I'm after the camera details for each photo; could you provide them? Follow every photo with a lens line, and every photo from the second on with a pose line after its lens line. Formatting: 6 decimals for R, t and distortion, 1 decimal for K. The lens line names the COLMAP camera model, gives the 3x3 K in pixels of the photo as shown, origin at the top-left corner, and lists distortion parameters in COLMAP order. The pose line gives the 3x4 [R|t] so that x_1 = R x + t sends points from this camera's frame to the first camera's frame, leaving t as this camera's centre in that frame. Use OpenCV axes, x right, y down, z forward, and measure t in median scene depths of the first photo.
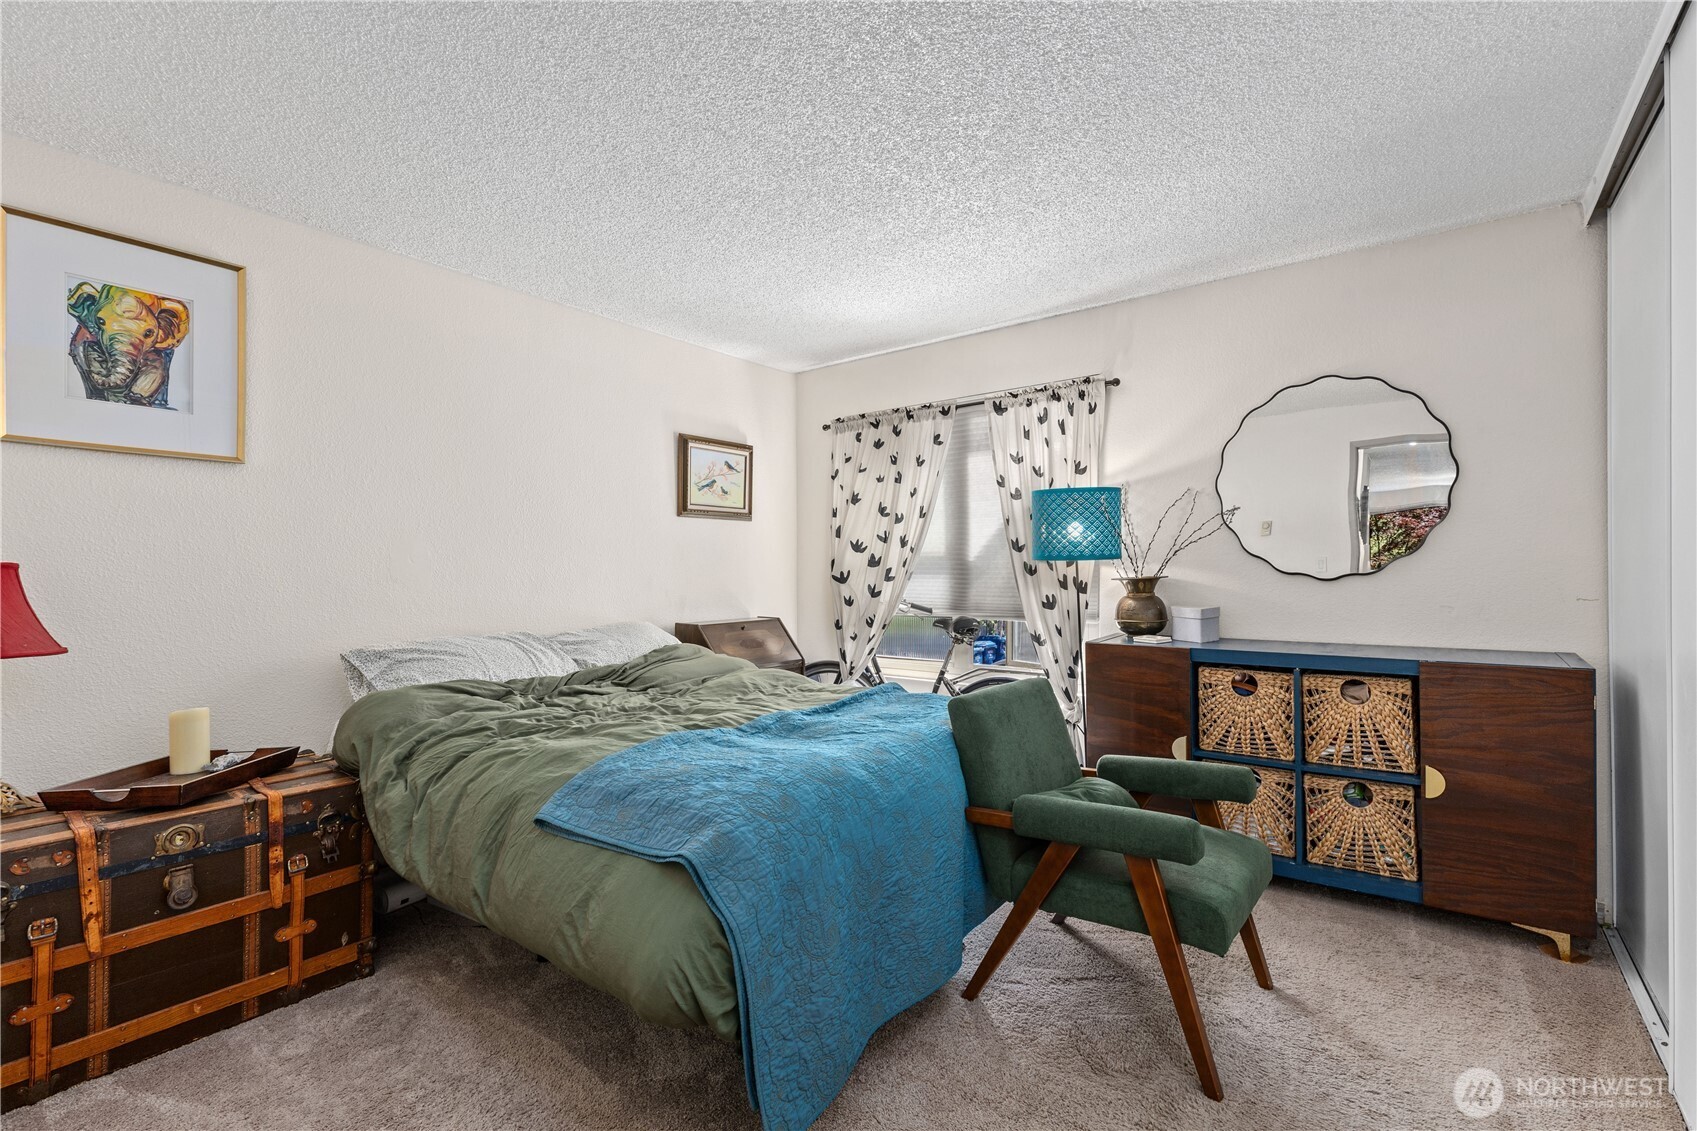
lens RADIAL K [[762.2, 0, 844.6], [0, 762.2, 574.0], [0, 0, 1]] dist [0.009399, -0.002195]
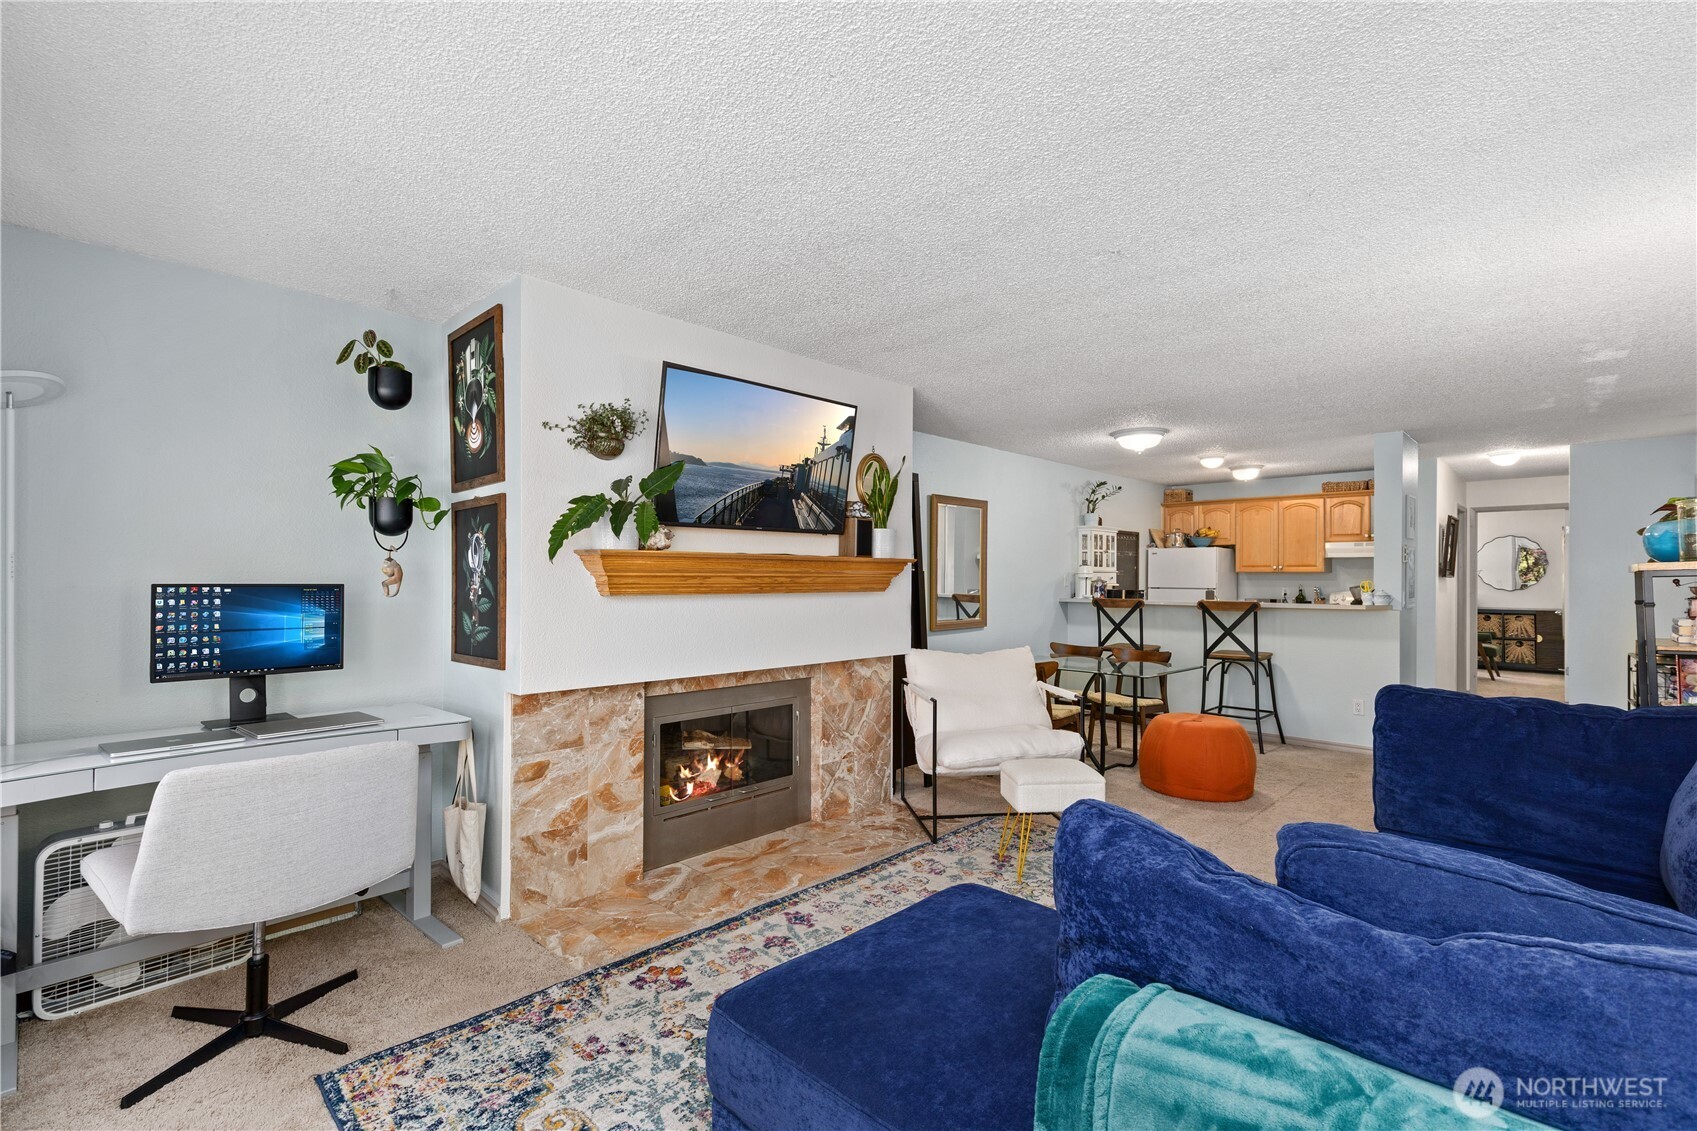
lens RADIAL K [[762.2, 0, 842.3], [0, 762.2, 574.1], [0, 0, 1]] dist [0.009399, -0.002195]
pose [[0.992934, 0.005930, -0.118517, -2.418415], [-0.006181, 0.999979, -0.001745, -0.054343], [0.118504, 0.002465, 0.992950, -3.467430]]
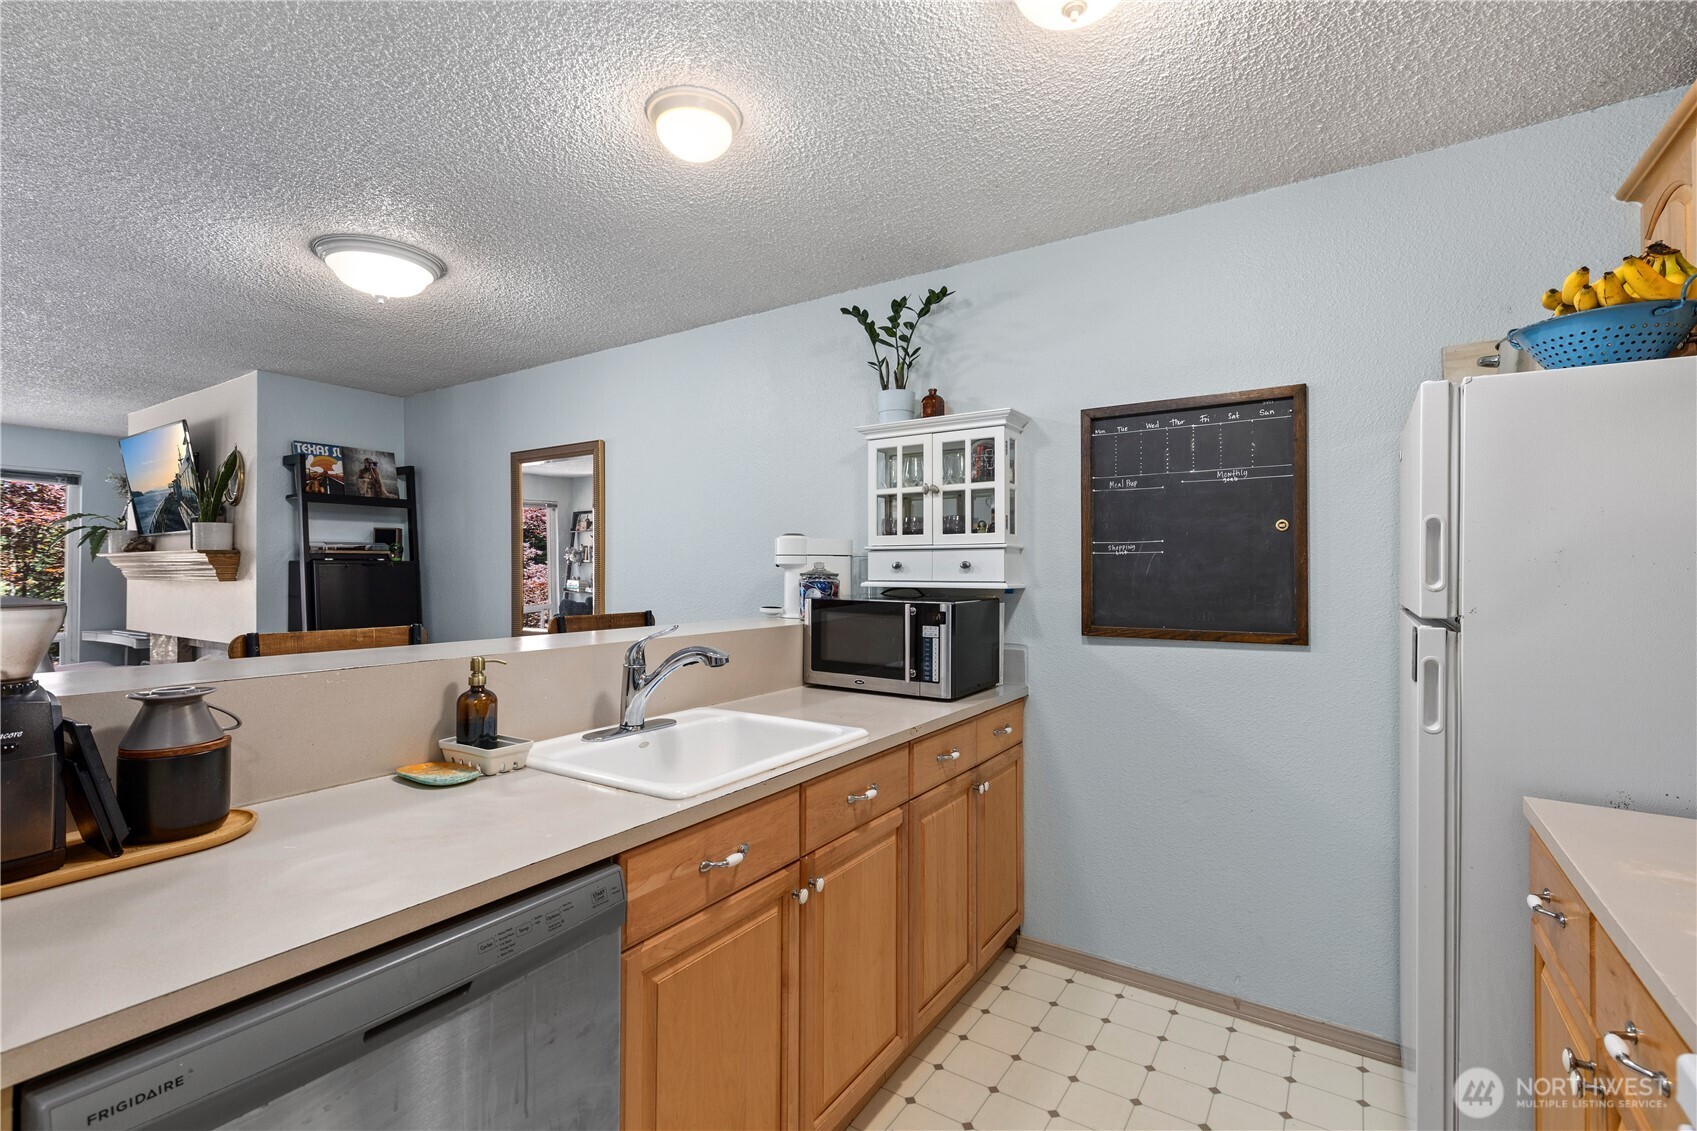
lens RADIAL K [[762.2, 0, 842.4], [0, 762.2, 562.1], [0, 0, 1]] dist [0.009399, -0.002195]
pose [[0.067685, -0.009511, -0.997661, -0.773137], [0.000866, 0.999955, -0.009474, -0.045907], [0.997706, -0.000223, 0.067690, -0.661777]]
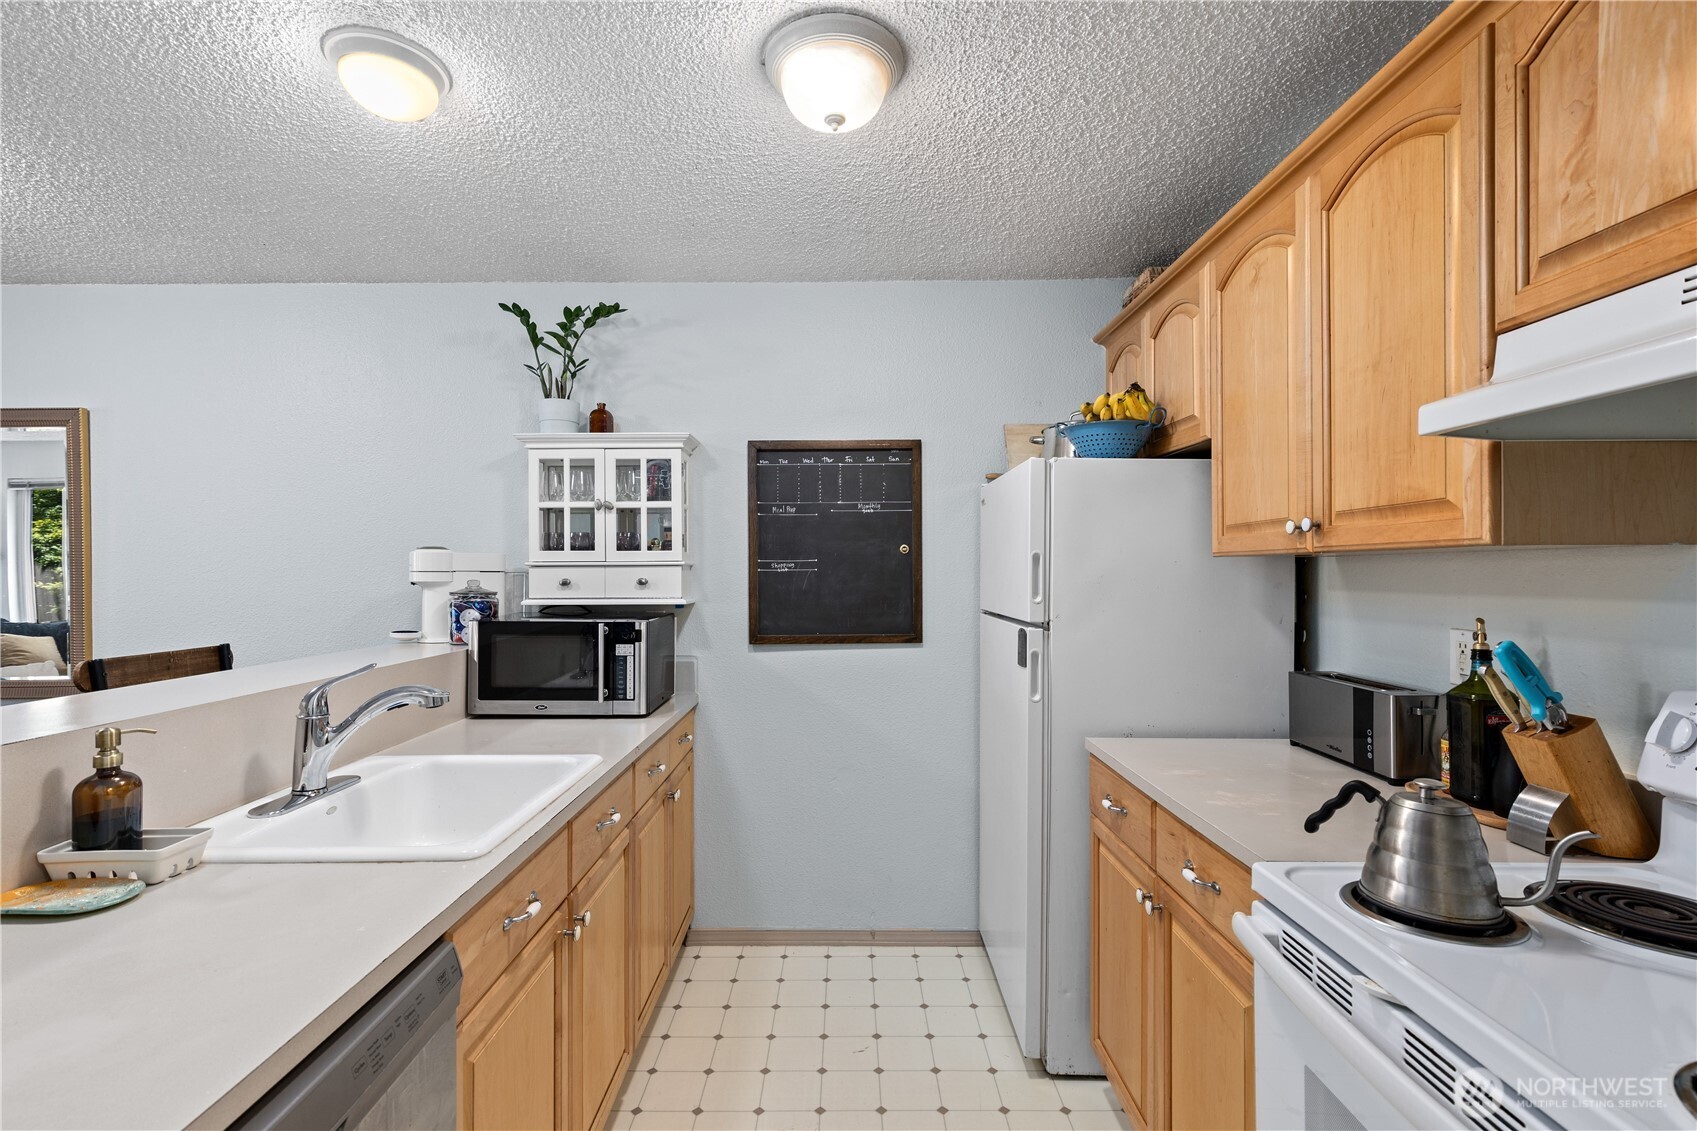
lens RADIAL K [[762.2, 0, 841.2], [0, 762.2, 571.7], [0, 0, 1]] dist [0.009399, -0.002195]
pose [[0.606081, -0.001239, -0.795402, -0.786807], [0.005220, 0.999983, 0.002420, -0.065432], [0.795386, -0.005619, 0.606077, -0.835374]]
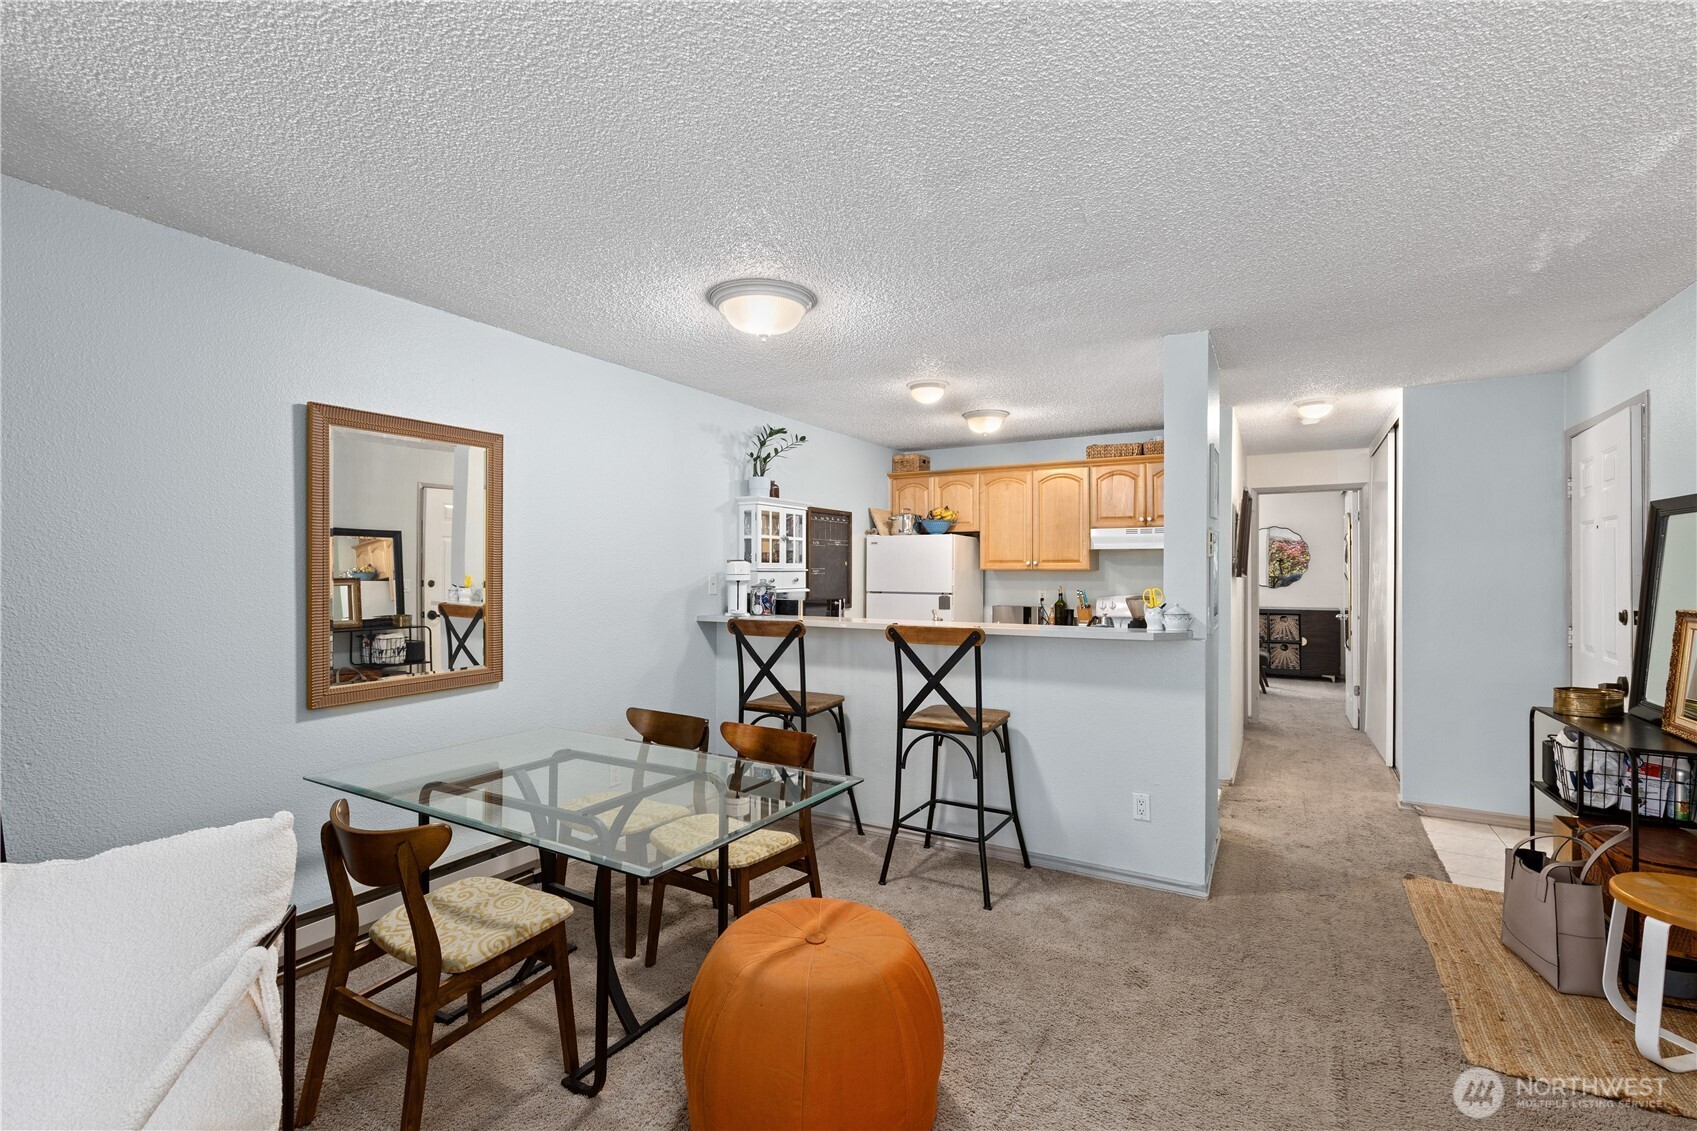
lens RADIAL K [[762.2, 0, 843.5], [0, 762.2, 567.4], [0, 0, 1]] dist [0.009399, -0.002195]
pose [[0.991591, 0.003466, 0.129366, -1.865738], [-0.003264, 0.999993, -0.001772, -0.078957], [-0.129372, 0.001335, 0.991595, -2.314942]]
